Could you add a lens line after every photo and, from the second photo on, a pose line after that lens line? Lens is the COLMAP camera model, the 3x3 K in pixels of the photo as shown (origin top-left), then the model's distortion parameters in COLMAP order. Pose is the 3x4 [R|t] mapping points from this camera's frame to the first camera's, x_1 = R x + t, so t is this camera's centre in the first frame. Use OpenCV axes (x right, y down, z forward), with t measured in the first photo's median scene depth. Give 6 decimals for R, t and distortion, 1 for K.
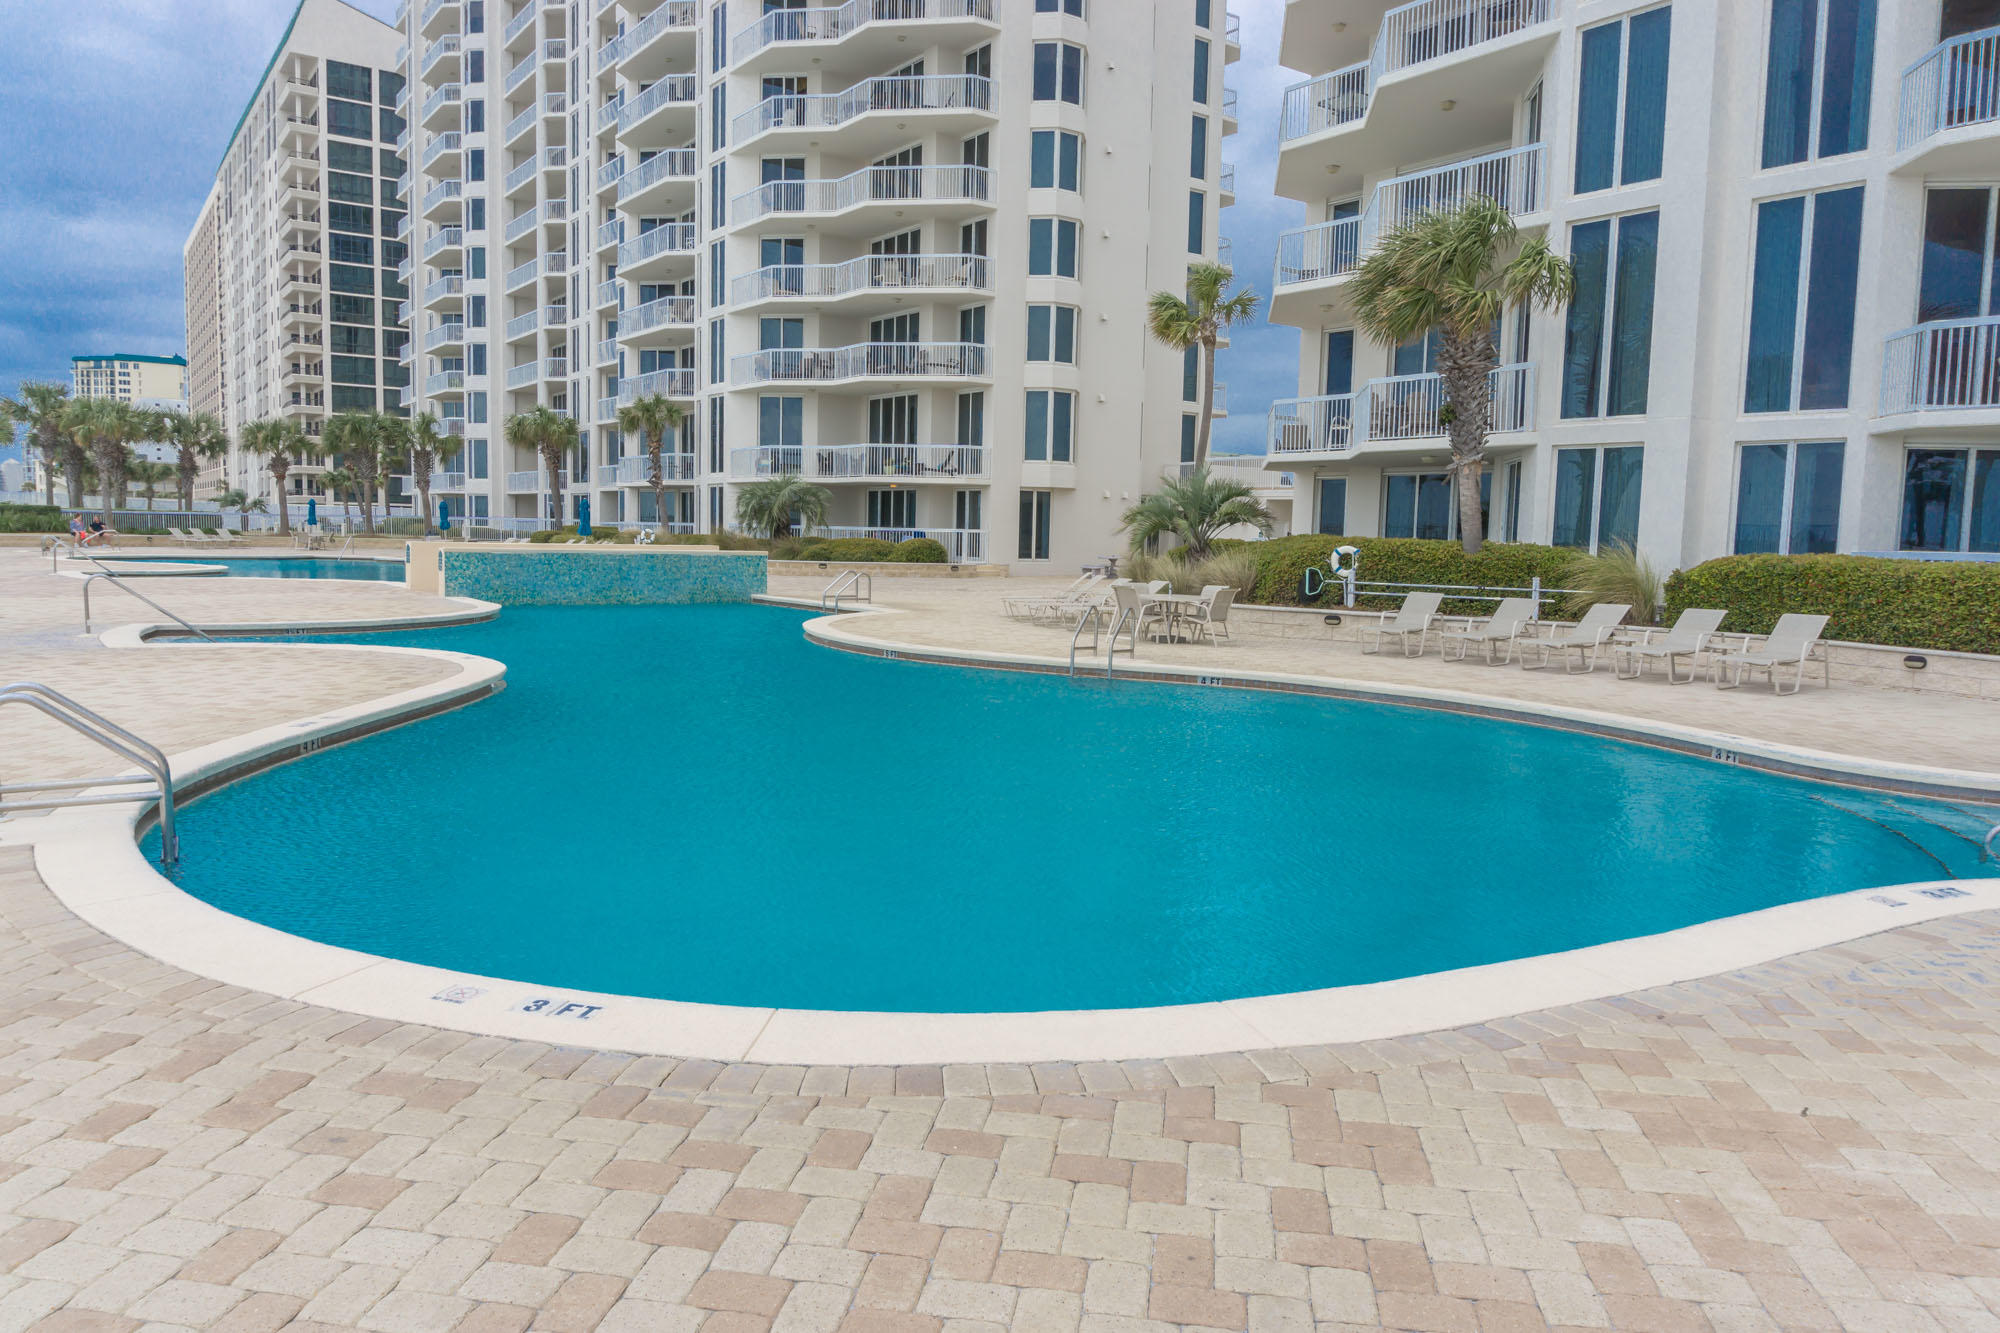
lens RADIAL K [[1340.4, 0, 992.1], [0, 1340.4, 668.0], [0, 0, 1]] dist [-0.019524, -0.004561]
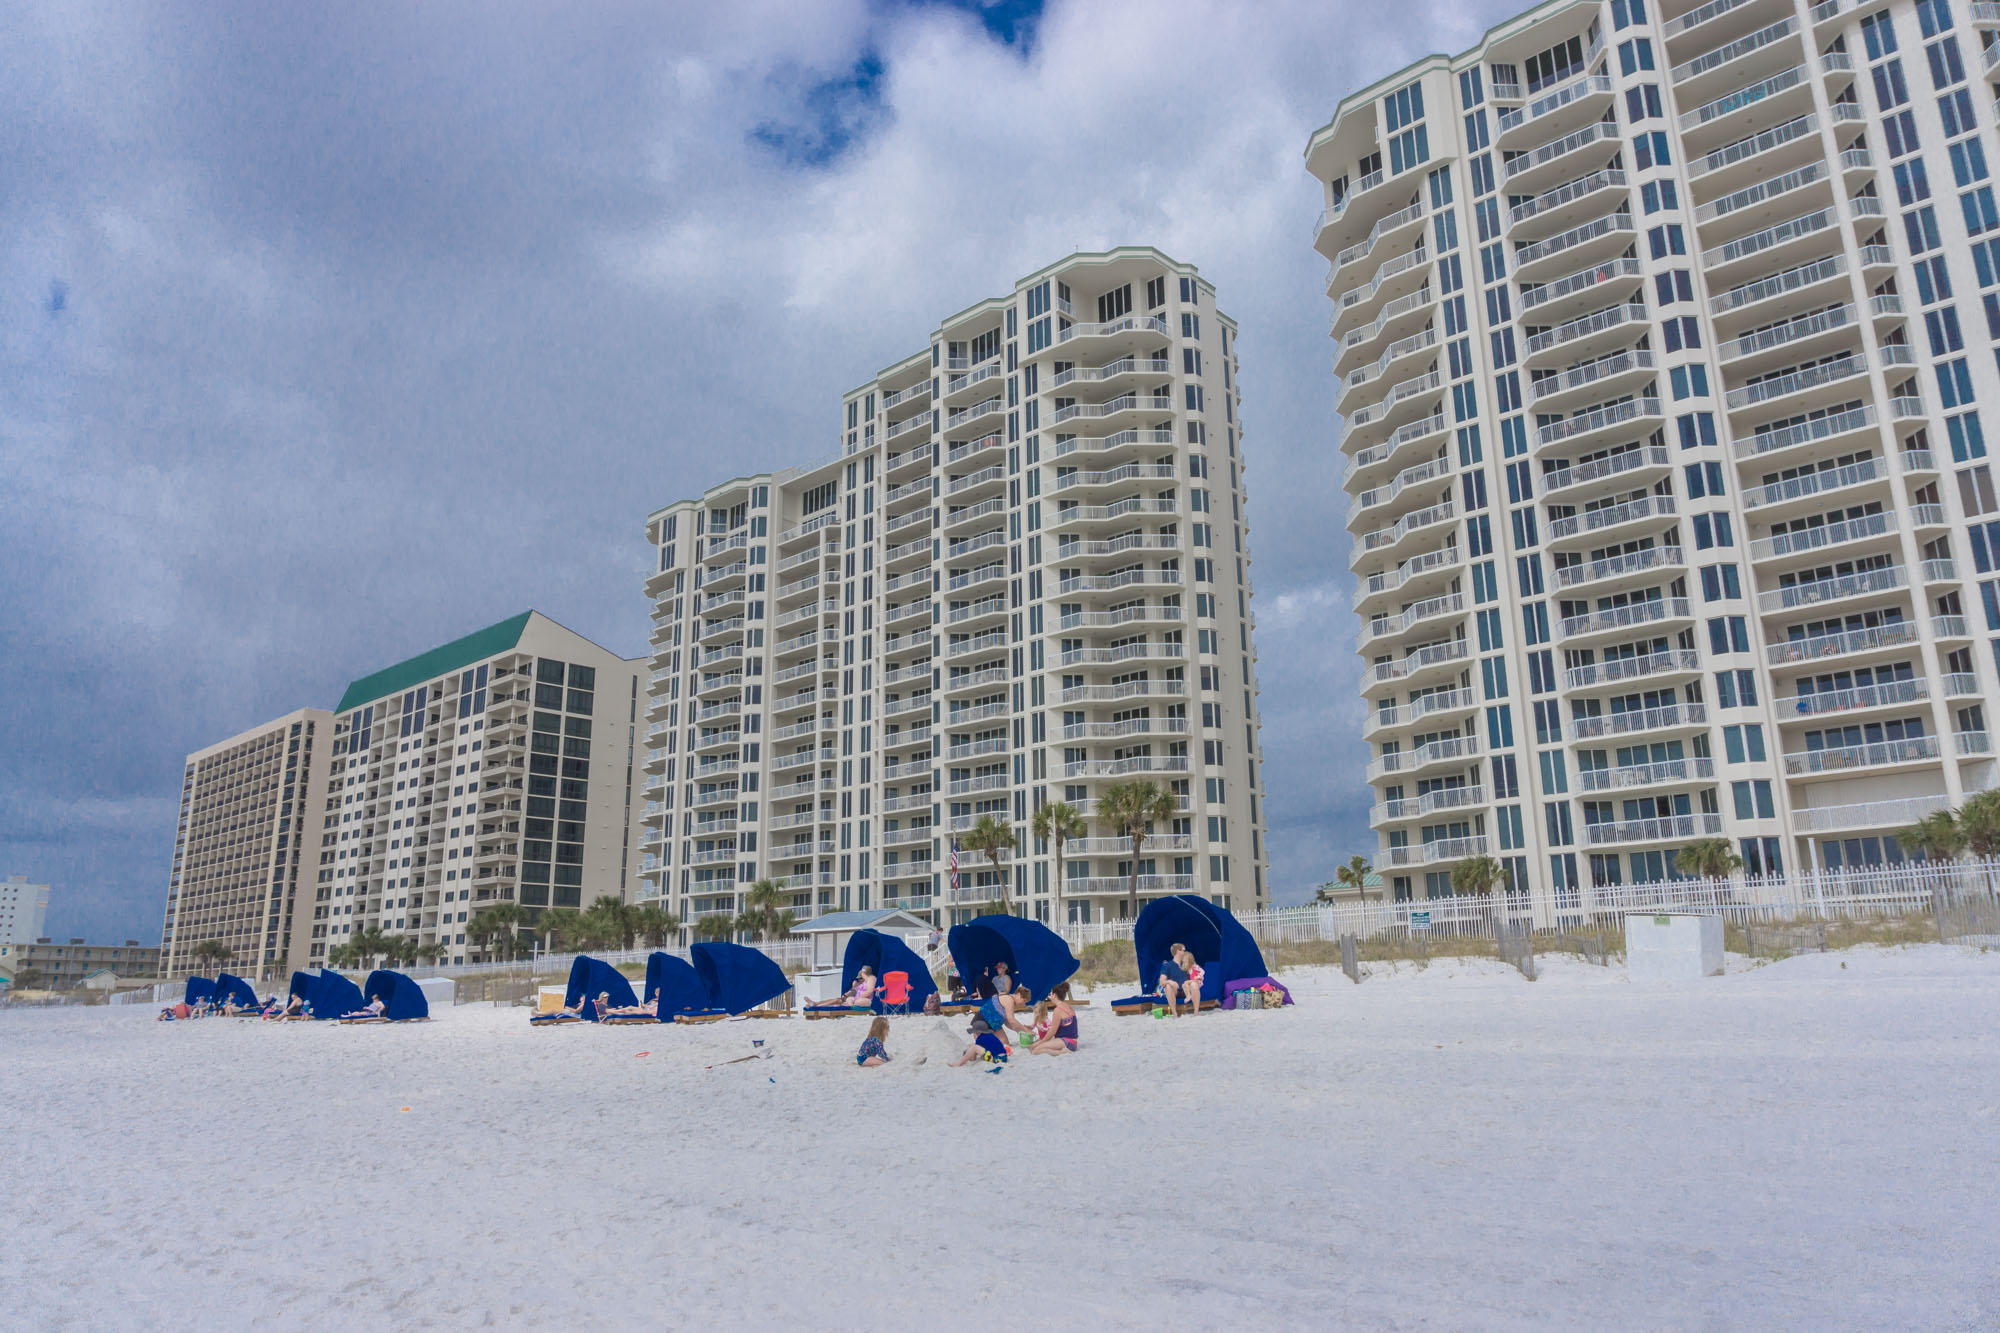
lens RADIAL K [[1335.9, 0, 1004.6], [0, 1335.9, 664.5], [0, 0, 1]] dist [-0.010358, -0.019573]
pose [[0.978679, 0.014664, 0.204871, -0.654590], [0.056107, 0.940425, -0.335340, 0.126836], [-0.197583, 0.339685, 0.919552, -0.900549]]
